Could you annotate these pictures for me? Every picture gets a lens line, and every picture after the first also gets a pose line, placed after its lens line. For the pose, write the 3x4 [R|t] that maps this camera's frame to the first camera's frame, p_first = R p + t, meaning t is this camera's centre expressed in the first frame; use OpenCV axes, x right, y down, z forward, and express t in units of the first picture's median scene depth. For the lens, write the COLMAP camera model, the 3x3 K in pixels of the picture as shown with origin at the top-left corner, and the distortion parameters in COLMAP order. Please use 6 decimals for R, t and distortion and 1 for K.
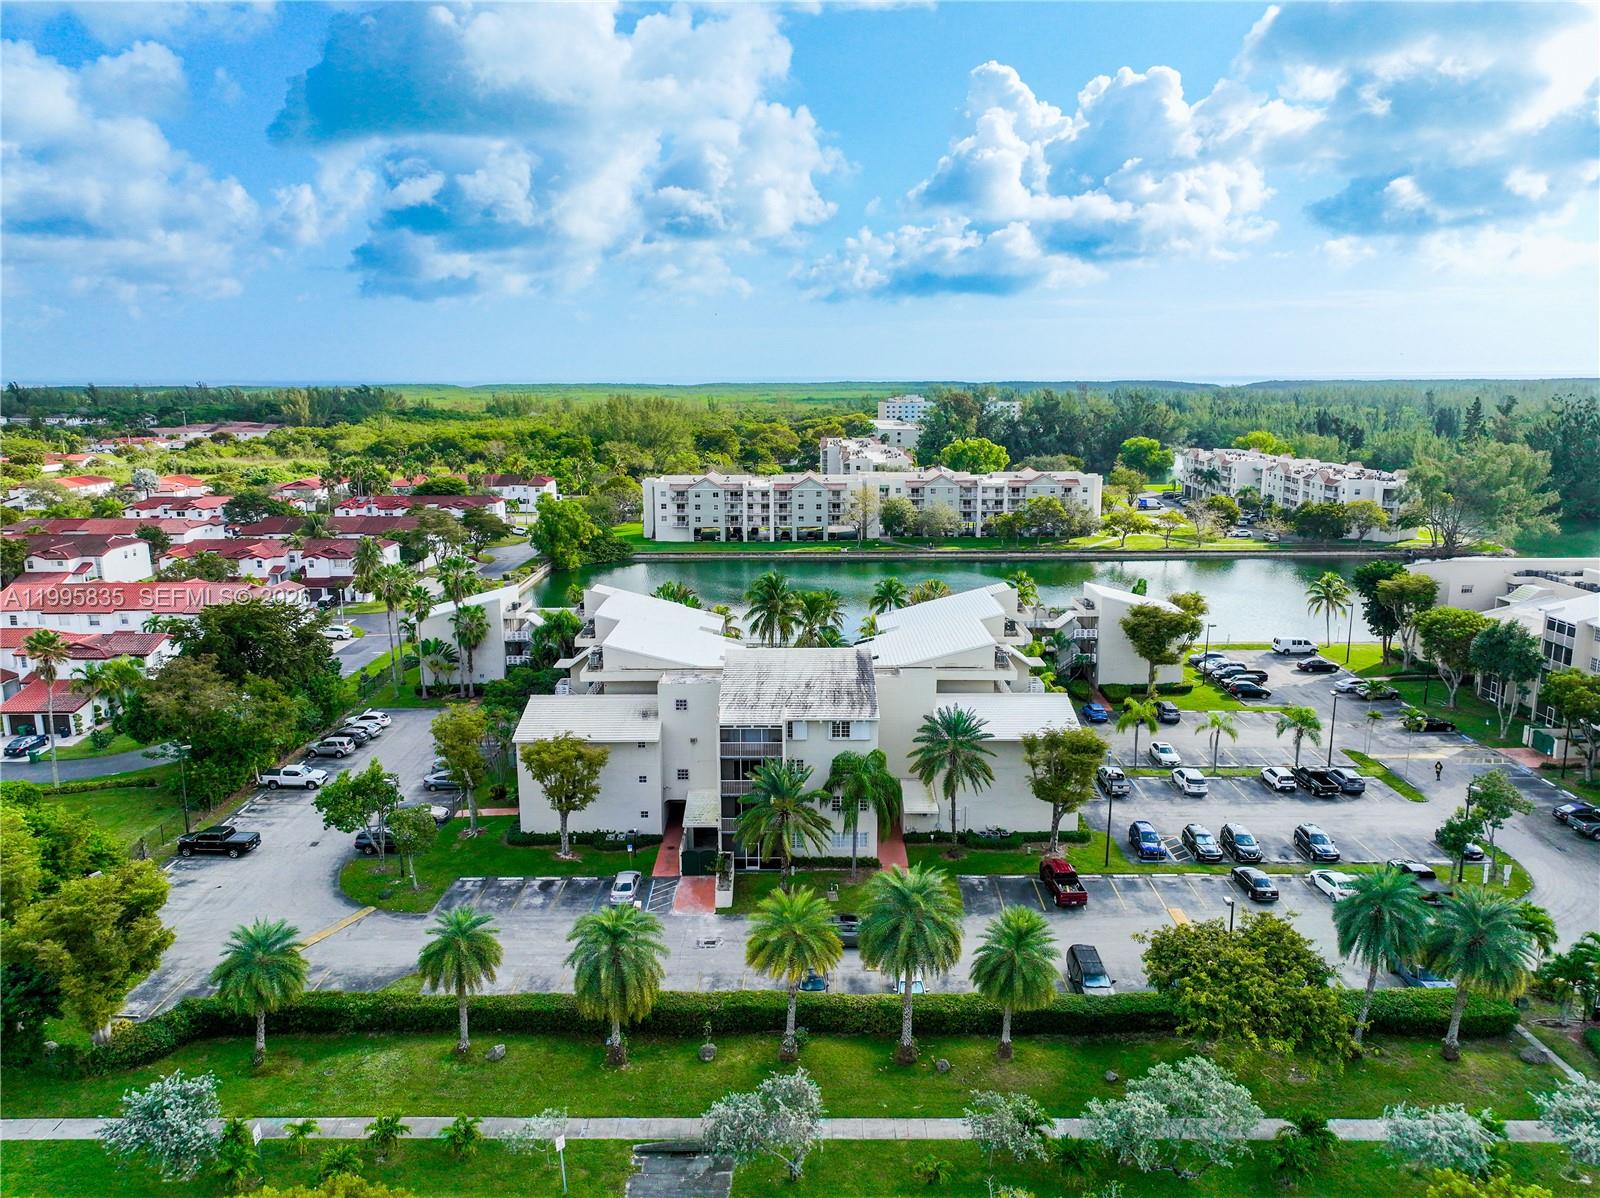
lens RADIAL K [[1122.8, 0, 800.0], [0, 1122.8, 599.0], [0, 0, 1]] dist [0.003512, 0.005062]
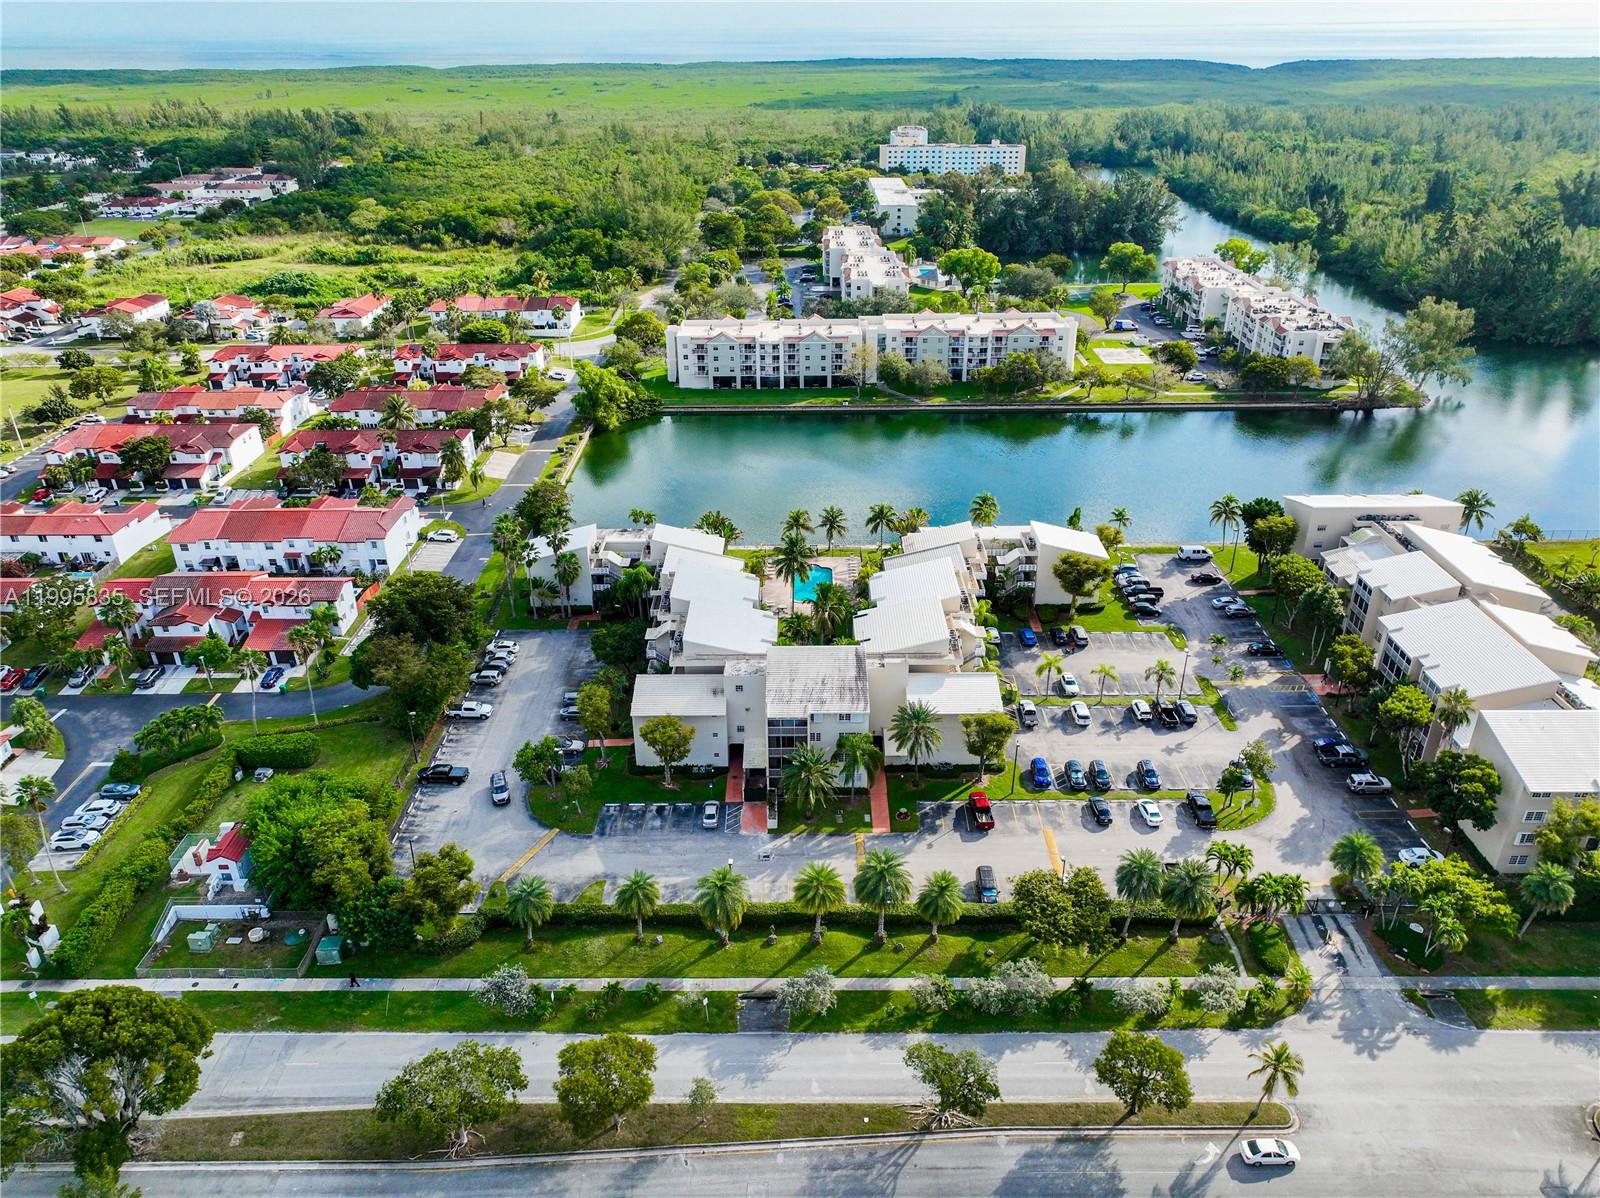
lens RADIAL K [[1122.8, 0, 800.0], [0, 1122.8, 599.0], [0, 0, 1]] dist [0.003512, 0.005062]
pose [[0.999991, -0.004069, 0.001233, -0.017558], [0.003582, 0.962428, 0.271512, -0.301020], [-0.002291, -0.271505, 0.962434, -0.295300]]
